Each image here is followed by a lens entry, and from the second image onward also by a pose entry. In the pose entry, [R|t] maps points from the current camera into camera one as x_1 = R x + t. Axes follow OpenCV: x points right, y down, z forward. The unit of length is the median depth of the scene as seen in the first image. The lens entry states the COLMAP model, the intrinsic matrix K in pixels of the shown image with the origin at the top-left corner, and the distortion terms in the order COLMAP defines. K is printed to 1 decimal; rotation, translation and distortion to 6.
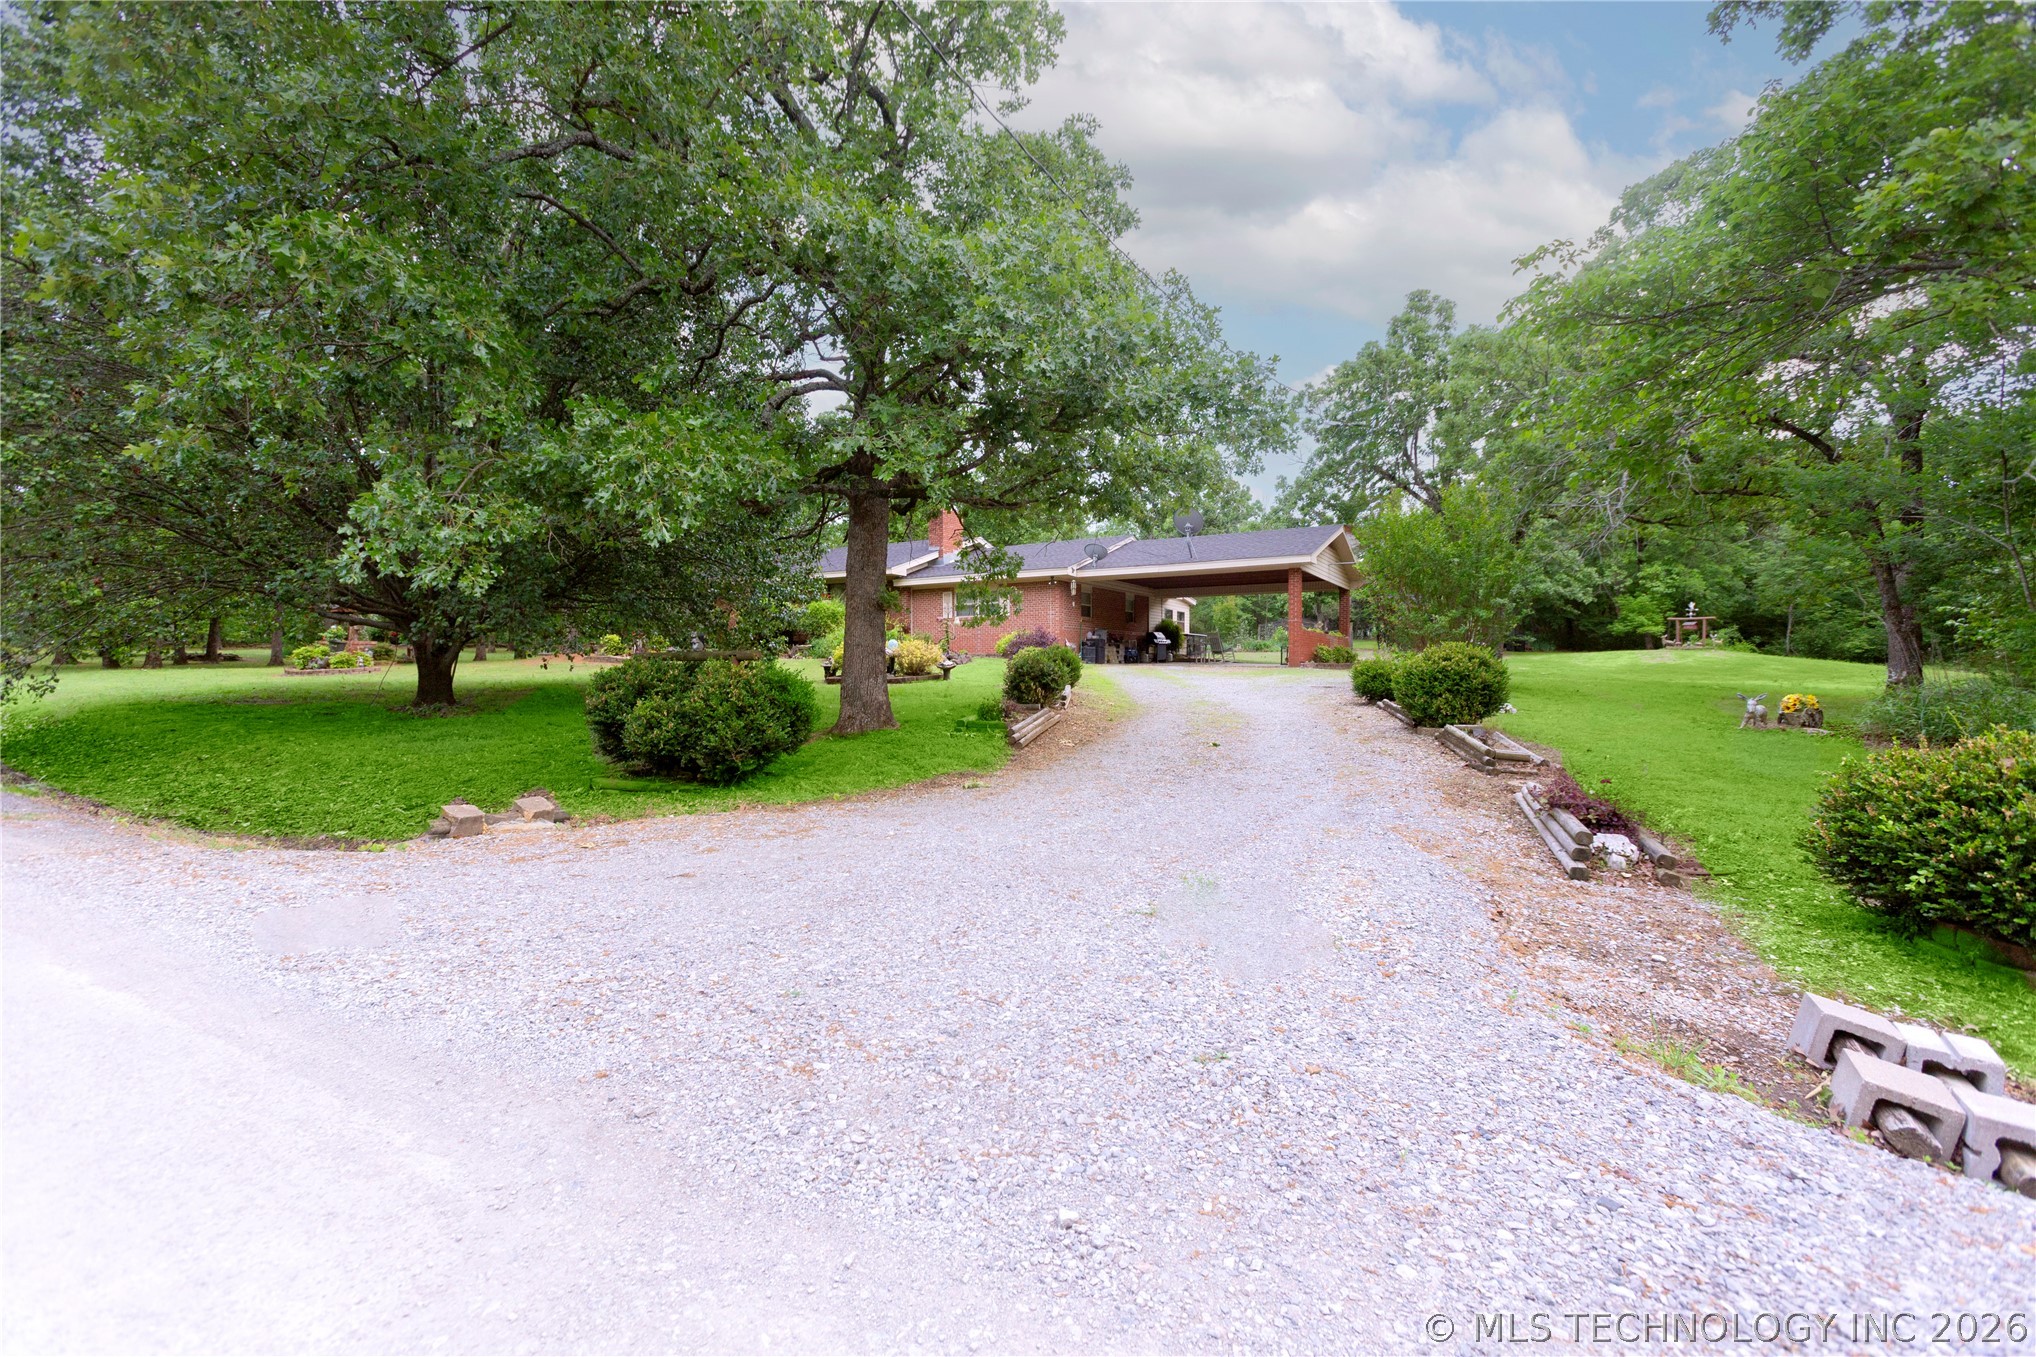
lens RADIAL K [[898.8, 0, 1024.0], [0, 898.8, 672.6], [0, 0, 1]] dist [-0.005344, 0.006167]
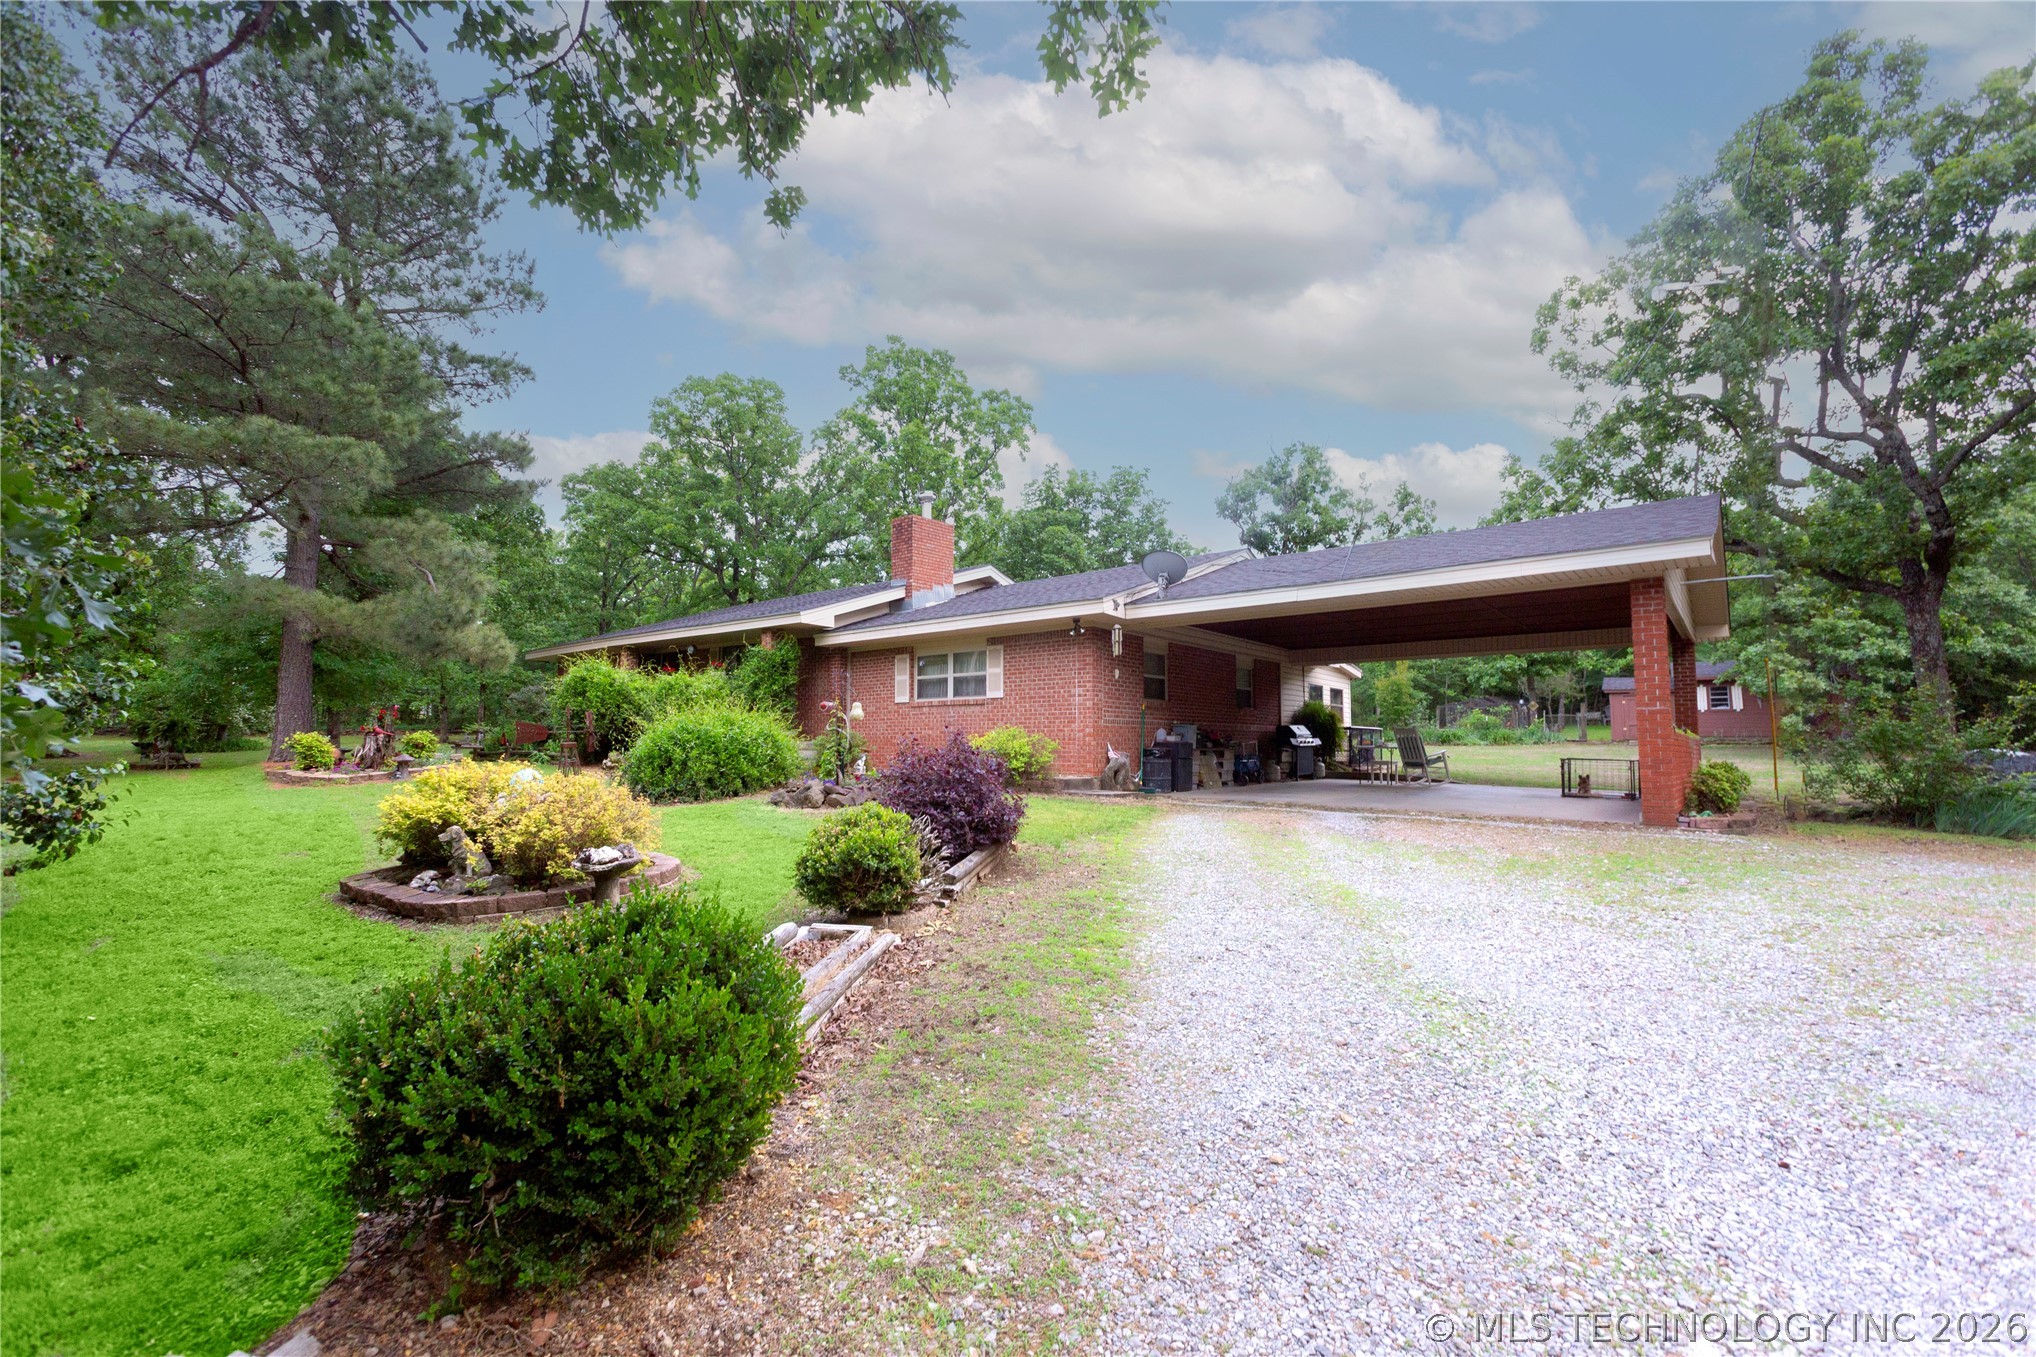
lens RADIAL K [[898.8, 0, 1007.6], [0, 898.8, 669.2], [0, 0, 1]] dist [-0.005344, 0.006167]
pose [[0.987238, -0.006606, -0.159114, 0.054953], [-0.007679, 0.996002, -0.088996, -0.026290], [0.159066, 0.089082, 0.983241, 0.382914]]
